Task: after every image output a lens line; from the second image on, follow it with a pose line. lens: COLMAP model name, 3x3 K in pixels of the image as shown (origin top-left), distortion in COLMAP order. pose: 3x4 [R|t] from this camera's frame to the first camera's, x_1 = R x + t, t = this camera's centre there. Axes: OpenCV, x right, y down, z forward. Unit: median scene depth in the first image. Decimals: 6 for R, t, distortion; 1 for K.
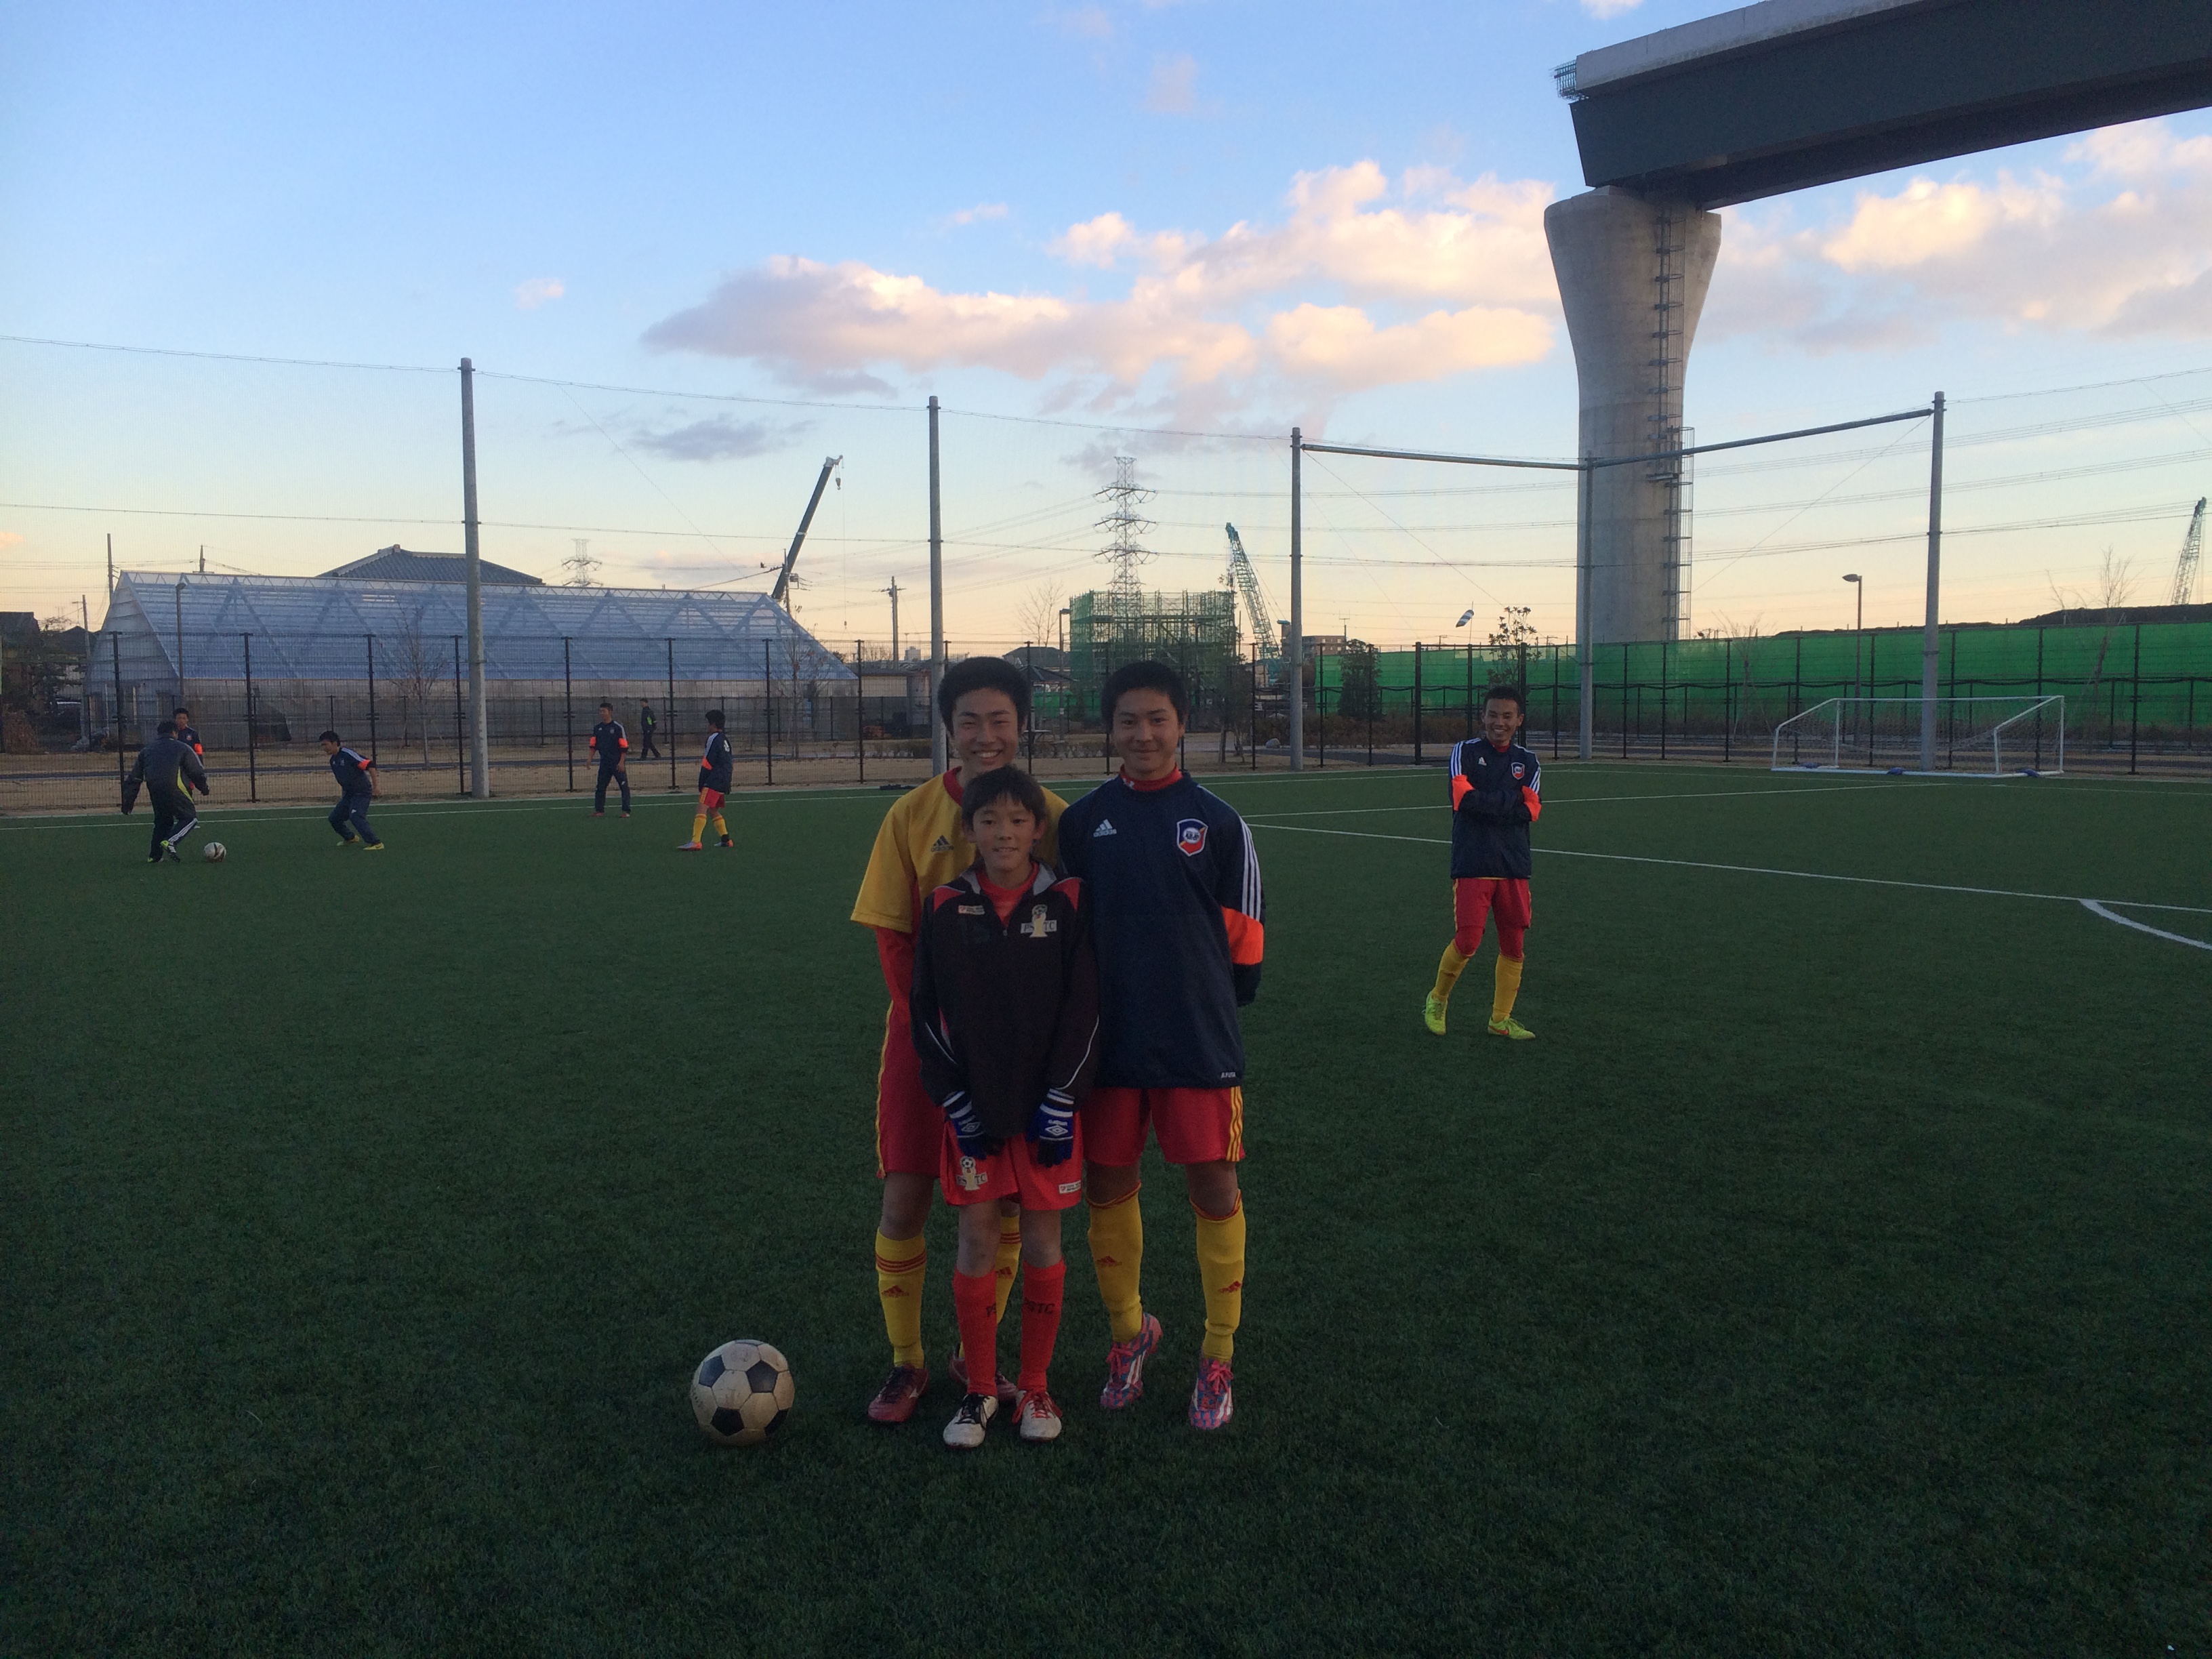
lens RADIAL K [[1858.0, 0, 1108.9], [0, 1858.0, 826.0], [0, 0, 1]] dist [0.064868, 0.002106]
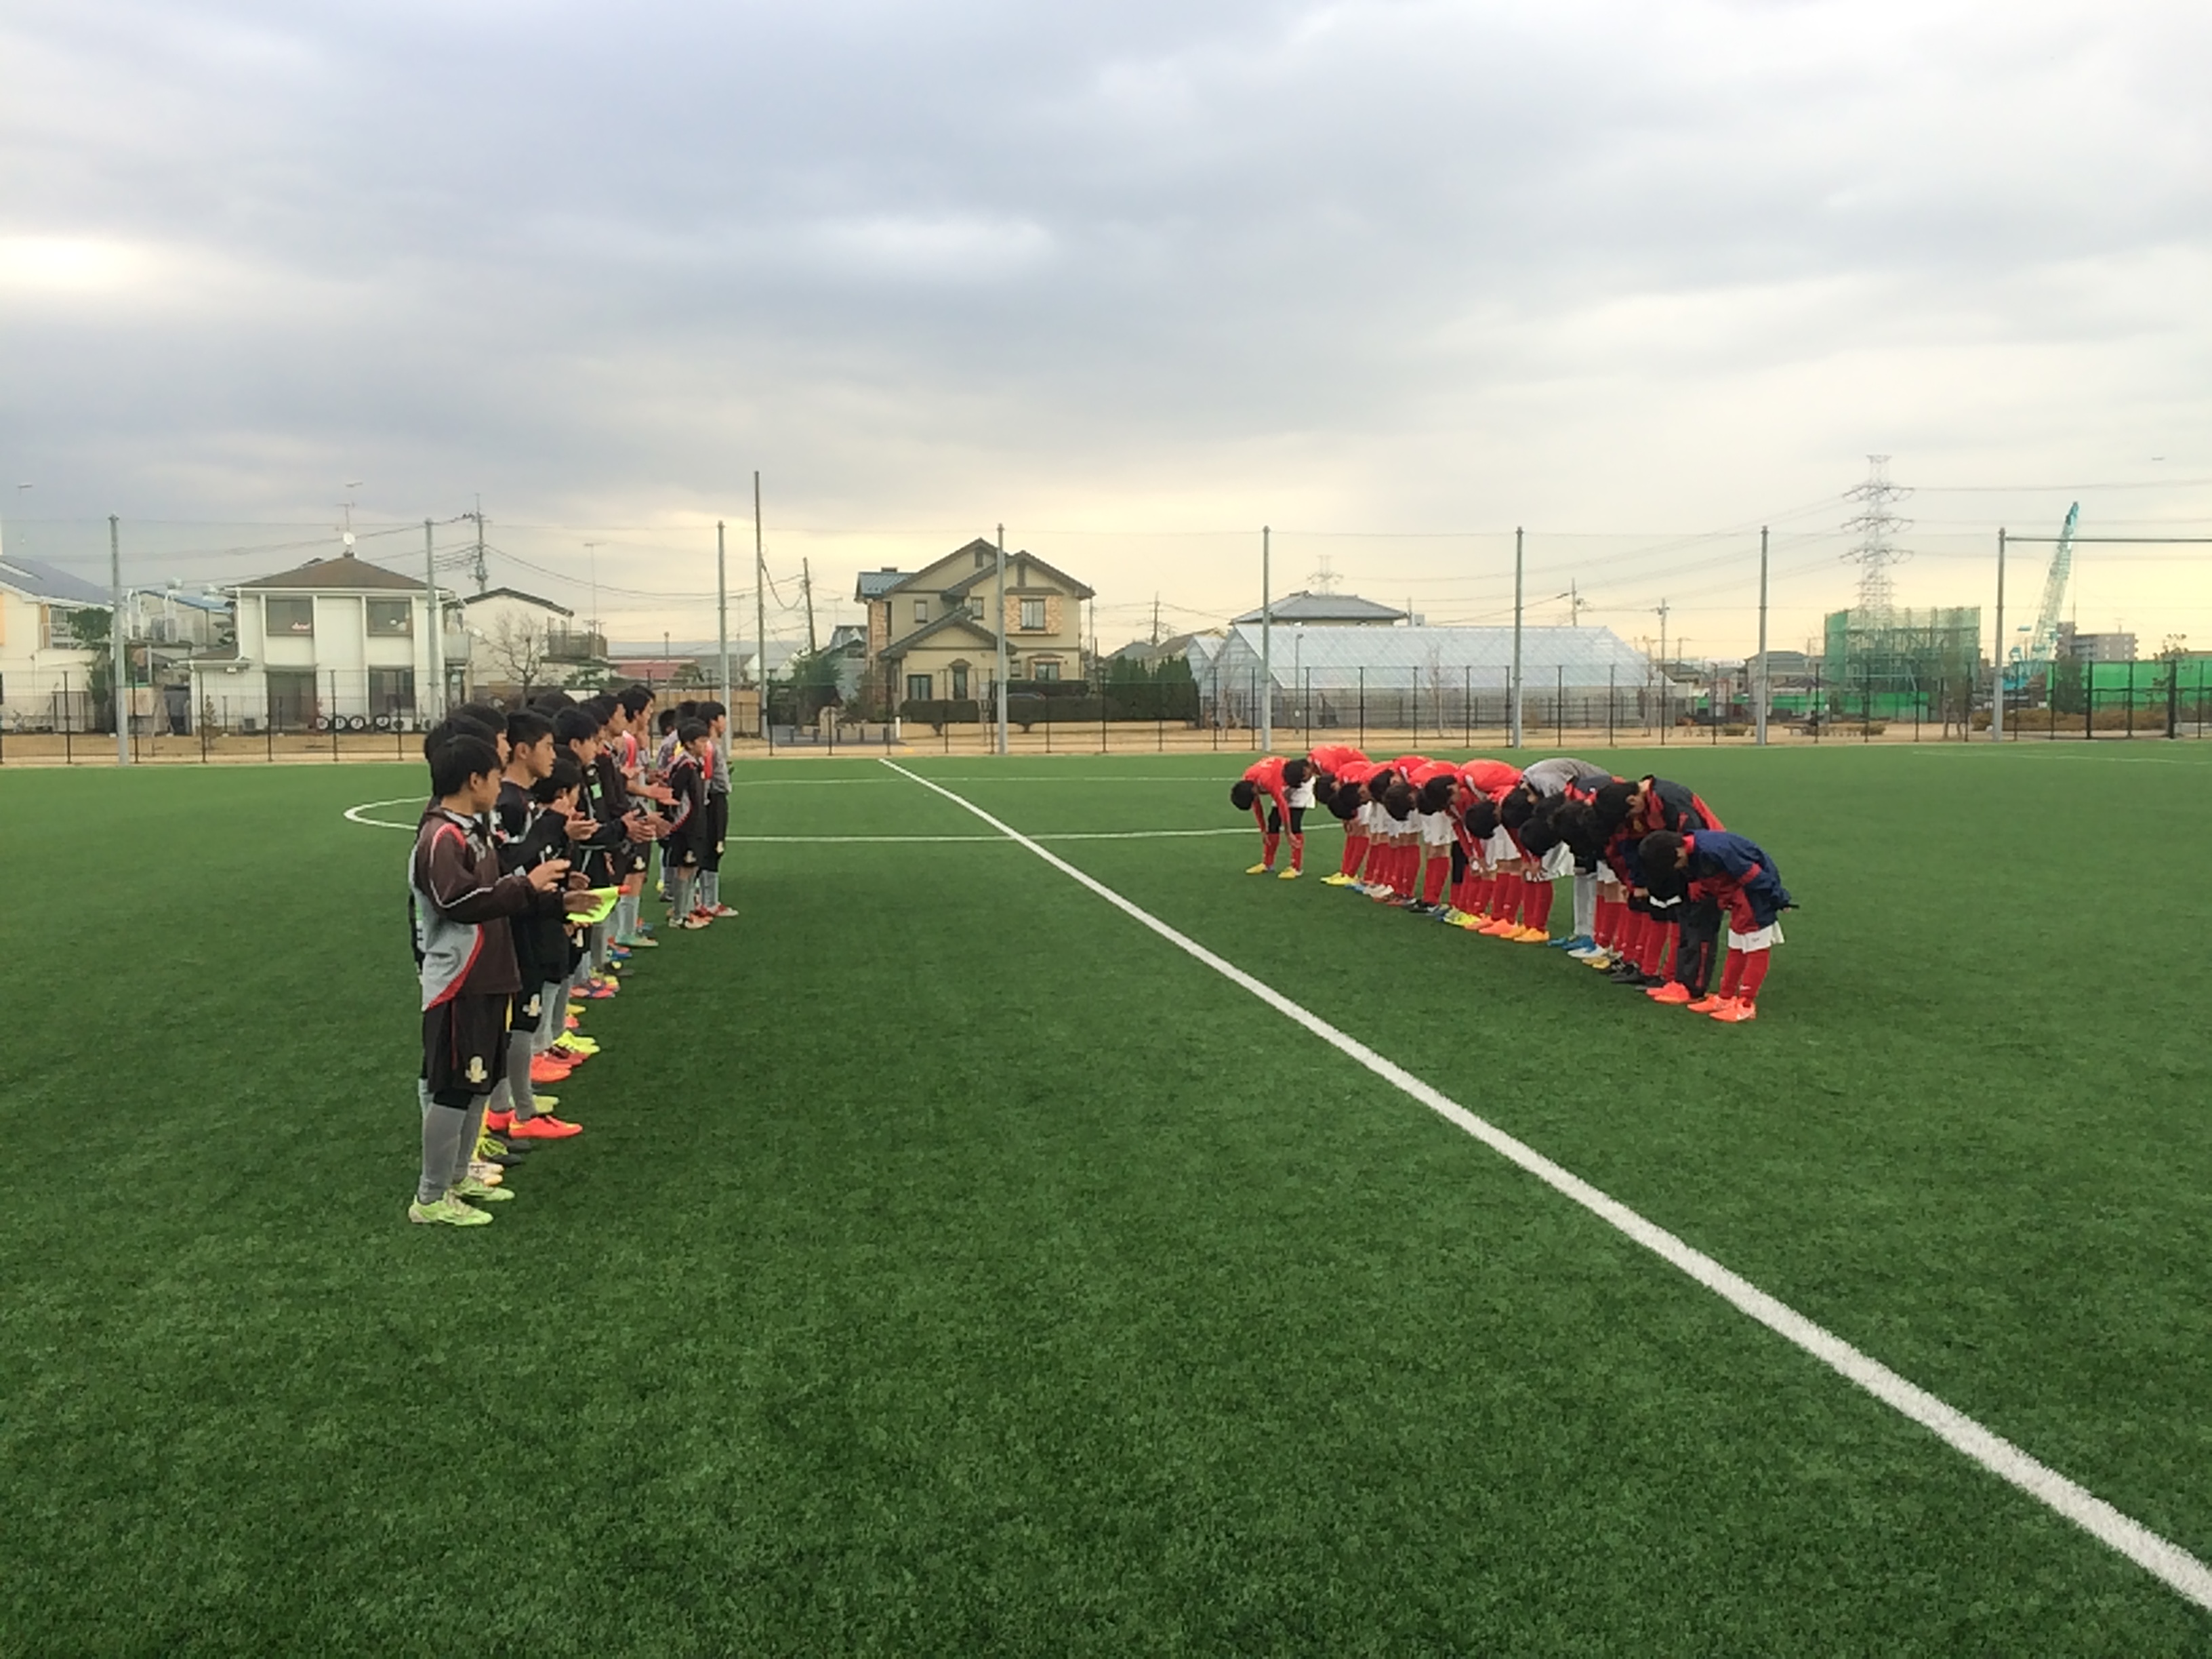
lens RADIAL K [[1858.0, 0, 1096.2], [0, 1858.0, 823.1], [0, 0, 1]] dist [0.064868, 0.002106]
pose [[0.928261, 0.022982, -0.371219, -0.006096], [-0.024273, 0.999705, 0.001195, 0.025049], [0.371137, 0.007902, 0.928544, -0.346365]]
